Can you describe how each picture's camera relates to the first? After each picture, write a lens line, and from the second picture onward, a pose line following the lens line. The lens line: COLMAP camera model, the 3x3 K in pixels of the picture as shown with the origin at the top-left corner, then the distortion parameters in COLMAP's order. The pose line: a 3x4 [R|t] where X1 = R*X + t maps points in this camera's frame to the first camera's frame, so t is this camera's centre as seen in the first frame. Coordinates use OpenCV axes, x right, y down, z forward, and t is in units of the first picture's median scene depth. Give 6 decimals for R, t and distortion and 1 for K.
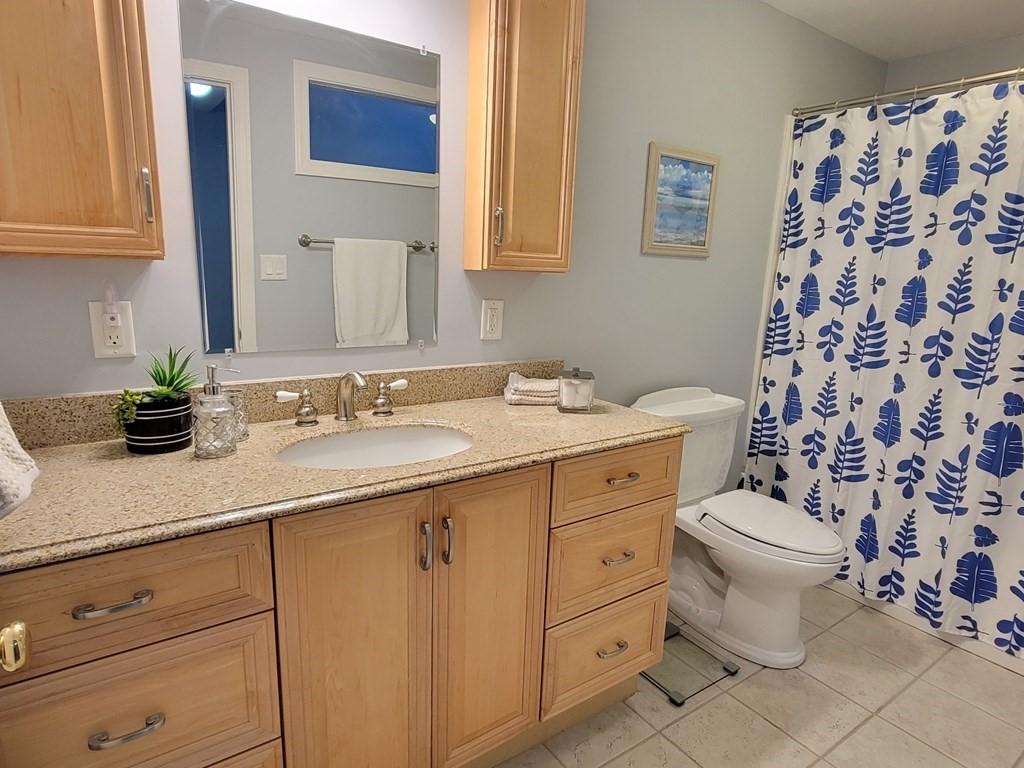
lens RADIAL K [[579.1, 0, 511.0], [0, 579.1, 397.4], [0, 0, 1]] dist [-0.002811, -0.000998]
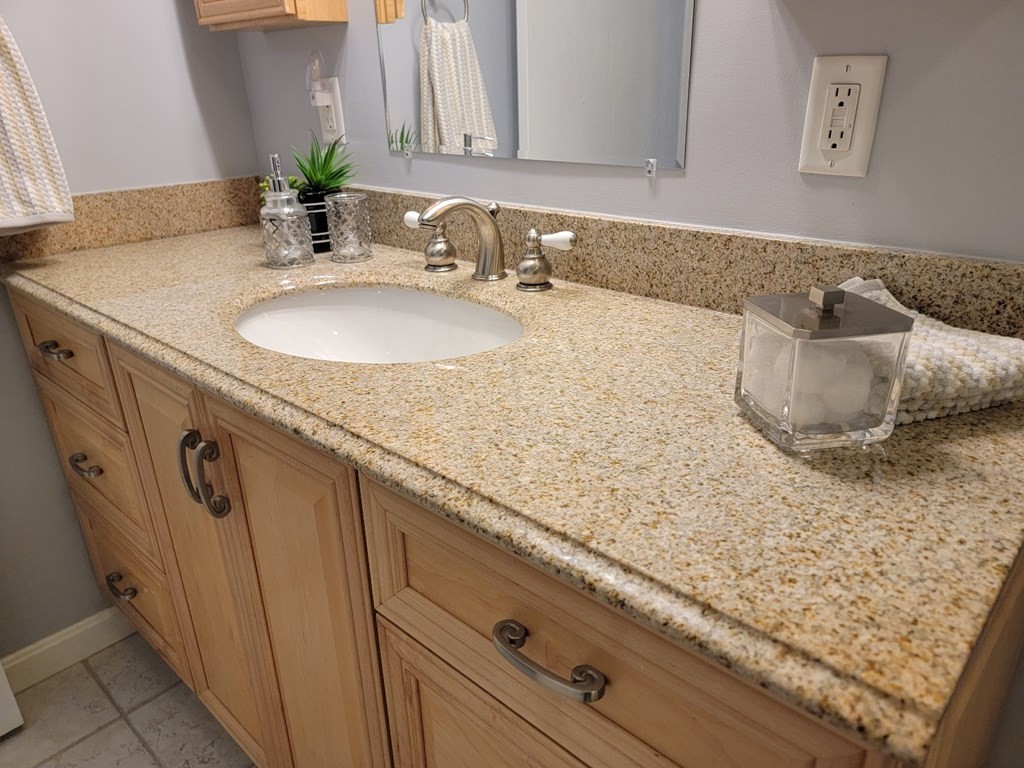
lens RADIAL K [[705.9, 0, 512.5], [0, 705.9, 389.1], [0, 0, 1]] dist [0.088190, -0.078377]
pose [[0.219428, 0.355174, -0.908682, 0.425573], [-0.176416, 0.930472, 0.321090, -0.093458], [0.959546, 0.089850, 0.266830, 0.769606]]
